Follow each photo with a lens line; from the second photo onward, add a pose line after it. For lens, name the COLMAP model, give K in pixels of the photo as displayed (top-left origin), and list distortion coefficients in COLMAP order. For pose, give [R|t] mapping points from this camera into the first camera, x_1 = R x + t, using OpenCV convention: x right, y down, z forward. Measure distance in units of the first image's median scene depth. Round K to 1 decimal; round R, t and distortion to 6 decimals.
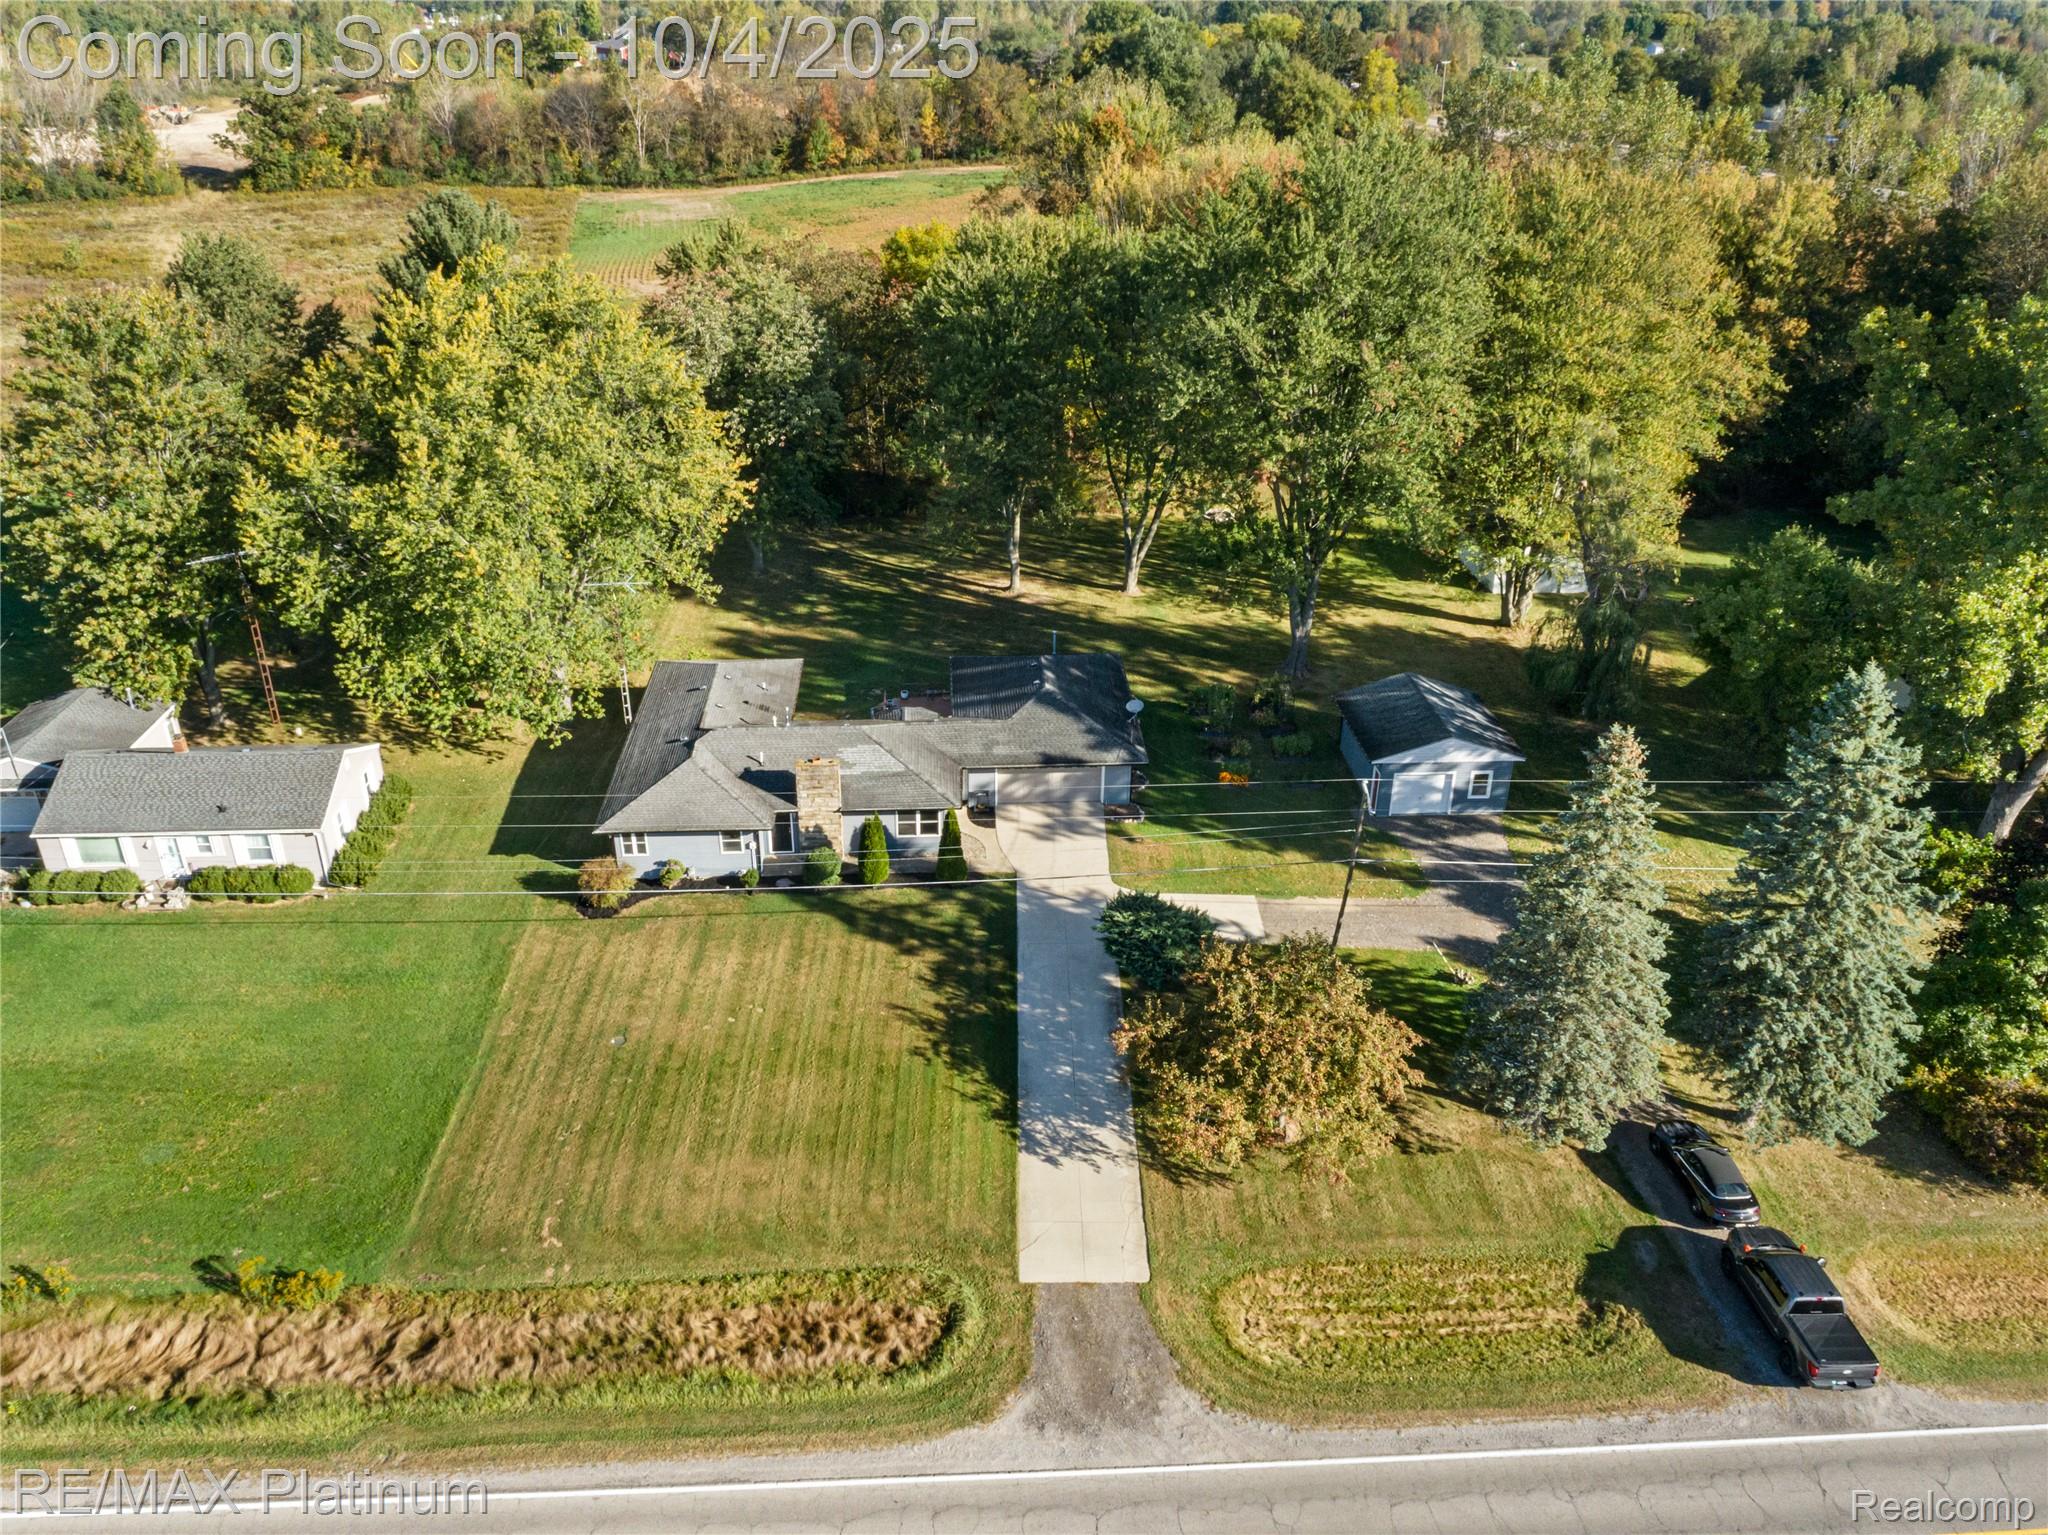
lens RADIAL K [[1540.0, 0, 1024.5], [0, 1540.0, 775.2], [0, 0, 1]] dist [-0.018887, 0.013289]
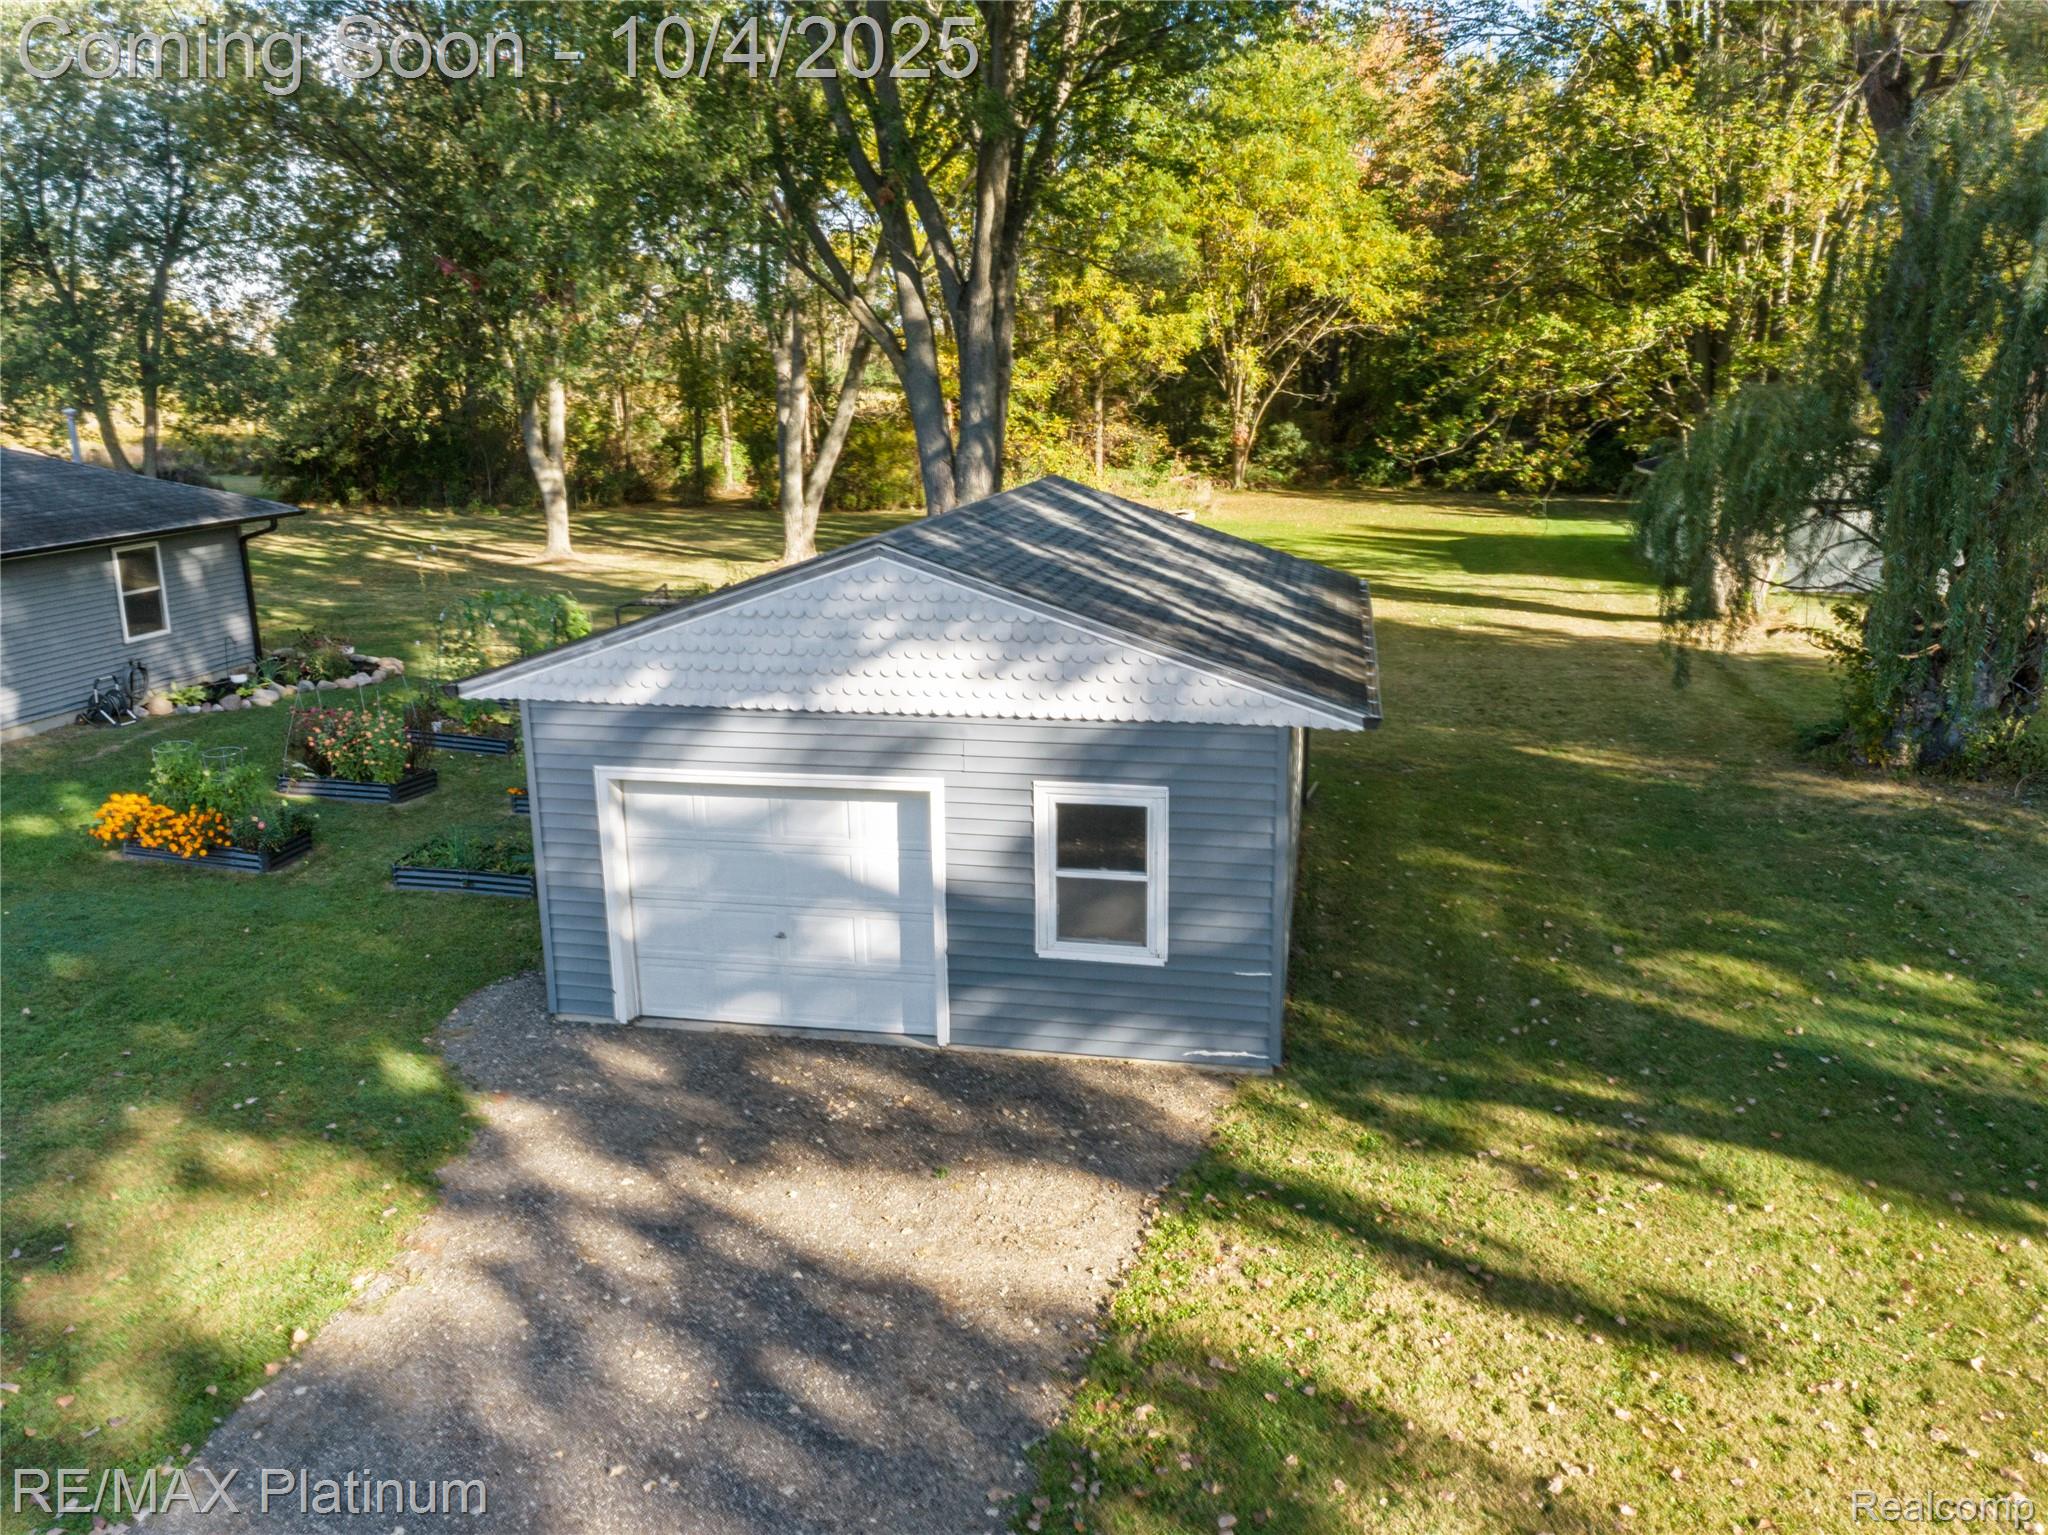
lens RADIAL K [[1540.0, 0, 1026.8], [0, 1540.0, 765.1], [0, 0, 1]] dist [-0.018887, 0.013289]
pose [[0.968325, 0.046719, -0.245284, 0.473420], [-0.100417, 0.972263, -0.211237, 0.043960], [0.228612, 0.229177, 0.946158, 1.205026]]
